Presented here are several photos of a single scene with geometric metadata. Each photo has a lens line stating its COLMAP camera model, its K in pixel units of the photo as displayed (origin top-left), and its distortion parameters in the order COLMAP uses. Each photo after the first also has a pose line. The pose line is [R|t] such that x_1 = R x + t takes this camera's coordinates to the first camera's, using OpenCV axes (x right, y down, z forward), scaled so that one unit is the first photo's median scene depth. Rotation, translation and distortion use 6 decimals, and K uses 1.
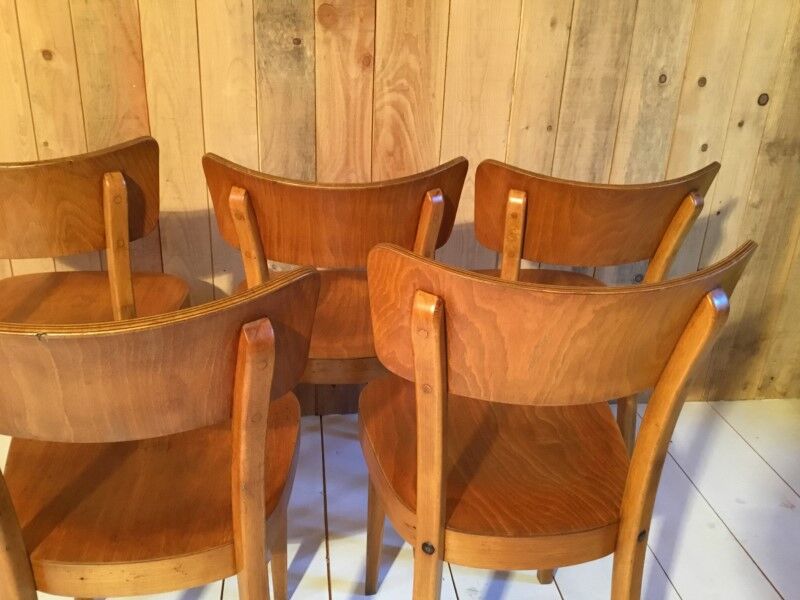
lens RADIAL K [[721.4, 0, 404.5], [0, 721.4, 301.4], [0, 0, 1]] dist [0.086392, -0.171716]
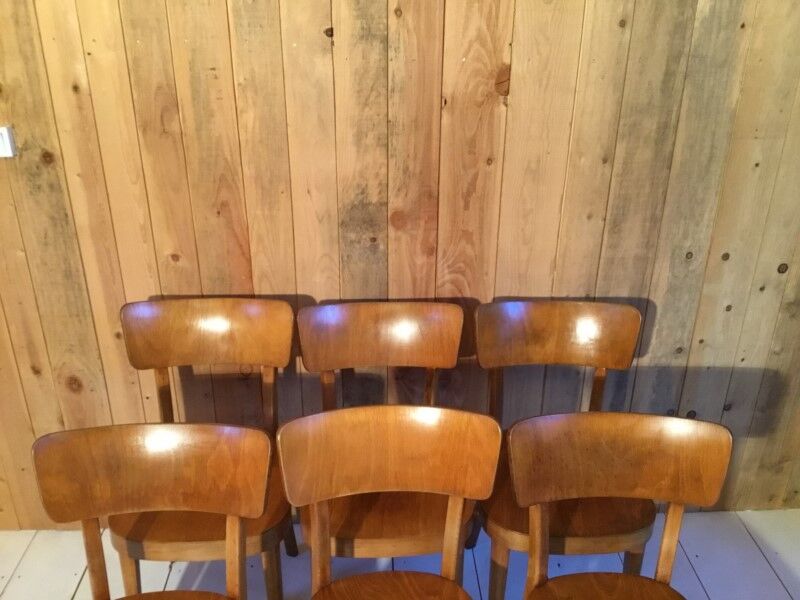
lens RADIAL K [[721.4, 0, 402.7], [0, 721.4, 298.0], [0, 0, 1]] dist [0.086392, -0.171716]
pose [[0.995554, 0.005744, -0.094013, 0.014925], [-0.002999, 0.999566, 0.029315, -0.284863], [0.094141, -0.028903, 0.995139, -0.192572]]
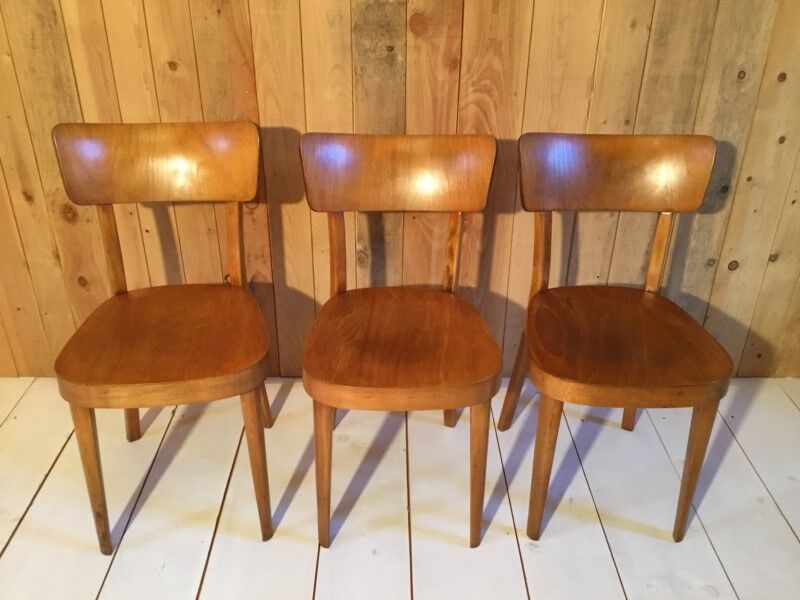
lens RADIAL K [[721.4, 0, 402.8], [0, 721.4, 299.2], [0, 0, 1]] dist [0.086392, -0.171716]
pose [[0.992311, 0.029983, -0.120086, 0.013325], [-0.018271, 0.995070, 0.097475, -0.086255], [0.122417, -0.094531, 0.987967, -0.108971]]
